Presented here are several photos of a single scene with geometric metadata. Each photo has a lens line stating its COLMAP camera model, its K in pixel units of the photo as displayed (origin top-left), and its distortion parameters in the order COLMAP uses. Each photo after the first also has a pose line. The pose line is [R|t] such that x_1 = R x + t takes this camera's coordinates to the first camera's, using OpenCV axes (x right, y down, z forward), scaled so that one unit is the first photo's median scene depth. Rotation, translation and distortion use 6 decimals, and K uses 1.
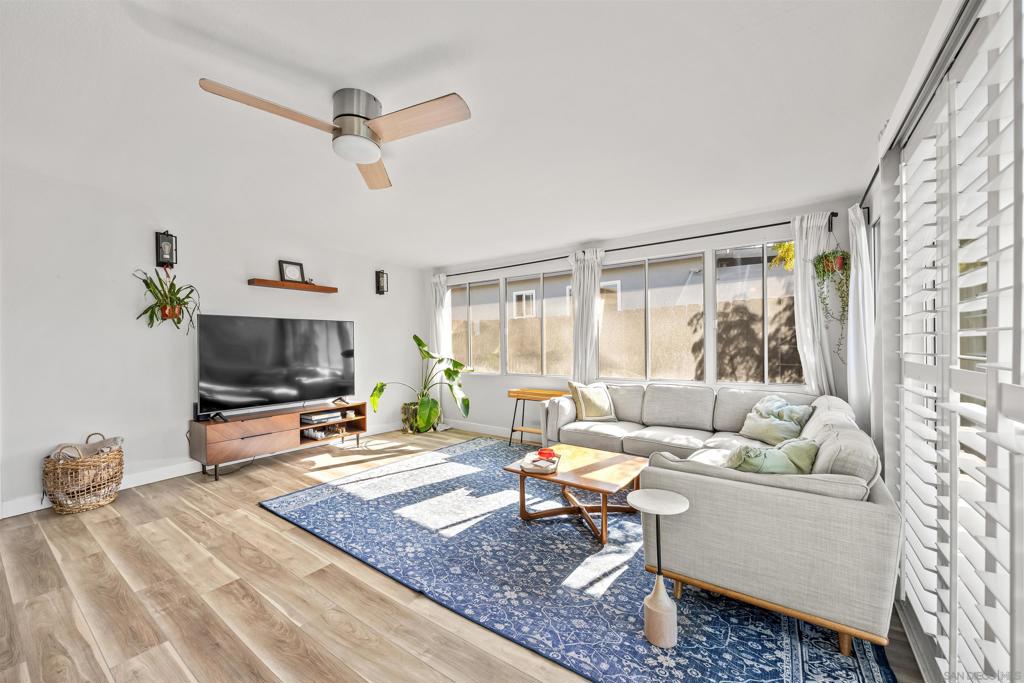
lens RADIAL K [[391.4, 0, 511.4], [0, 391.4, 349.2], [0, 0, 1]] dist [-0.002613, -0.000007]
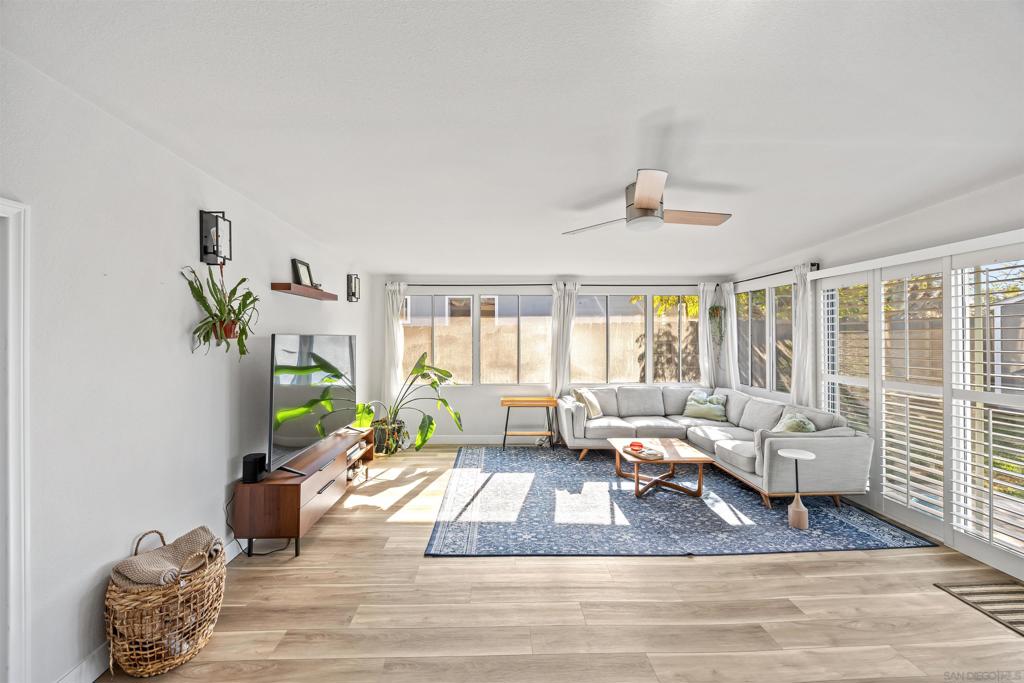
lens RADIAL K [[391.4, 0, 512.5], [0, 391.4, 337.3], [0, 0, 1]] dist [-0.002613, -0.000007]
pose [[0.800781, 0.005937, 0.598927, -0.830529], [0.007784, 0.999763, -0.020318, -0.060620], [-0.598906, 0.020932, 0.800546, 0.139881]]
